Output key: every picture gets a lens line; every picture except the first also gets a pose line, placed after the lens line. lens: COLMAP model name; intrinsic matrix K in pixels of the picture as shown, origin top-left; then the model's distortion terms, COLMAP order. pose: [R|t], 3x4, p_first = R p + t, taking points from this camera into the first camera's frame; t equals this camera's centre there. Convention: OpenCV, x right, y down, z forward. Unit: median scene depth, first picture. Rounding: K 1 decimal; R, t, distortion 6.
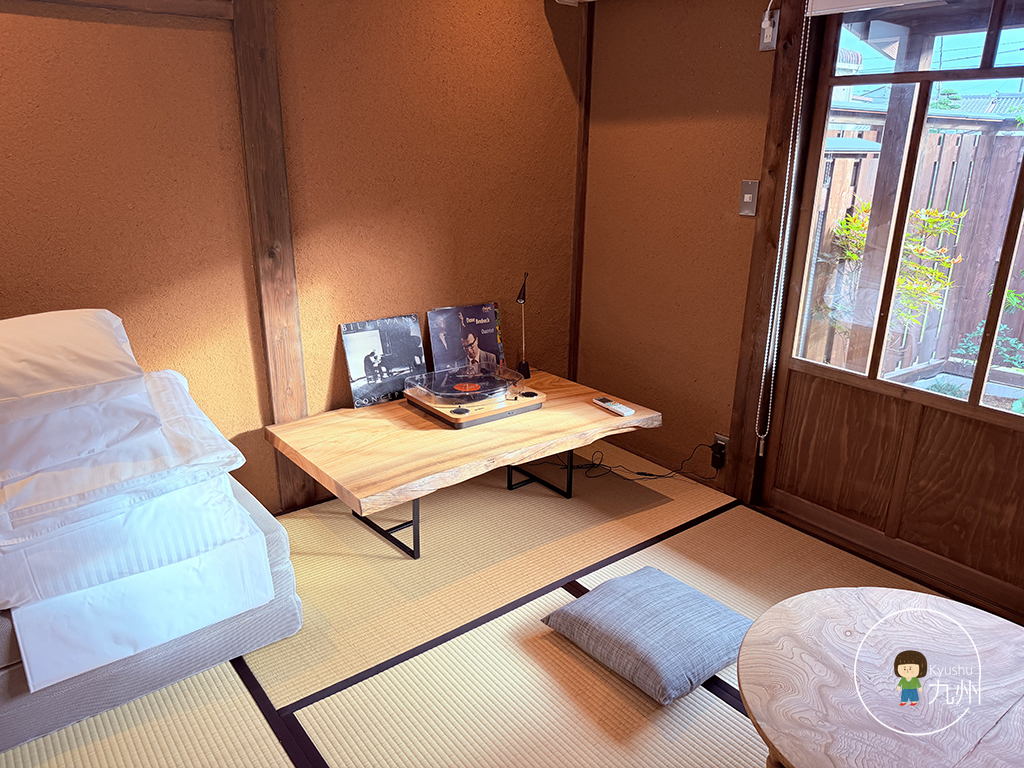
lens RADIAL K [[728.4, 0, 512.0], [0, 728.4, 384.0], [0, 0, 1]] dist [0.052283, -0.058289]
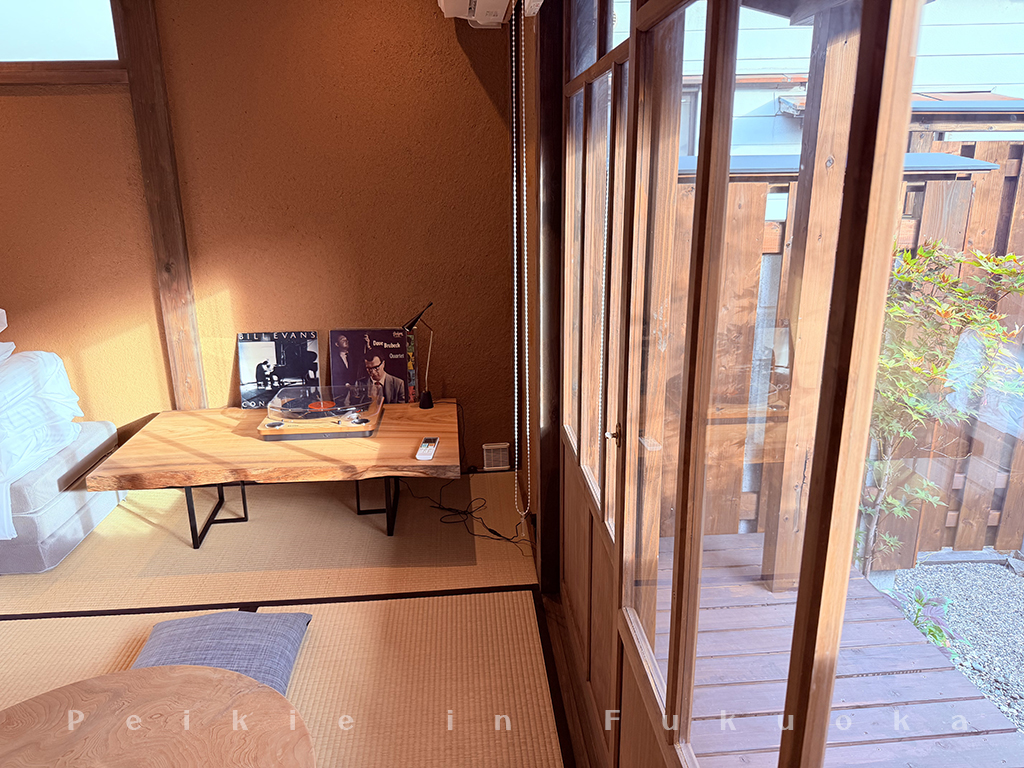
lens RADIAL K [[730.3, 0, 512.0], [0, 730.3, 384.0], [0, 0, 1]] dist [0.001216, -0.000899]
pose [[0.834073, 0.131800, -0.535679, 0.719642], [-0.148975, 0.988776, 0.011321, -0.077507], [0.531158, 0.070361, 0.844346, 0.261377]]
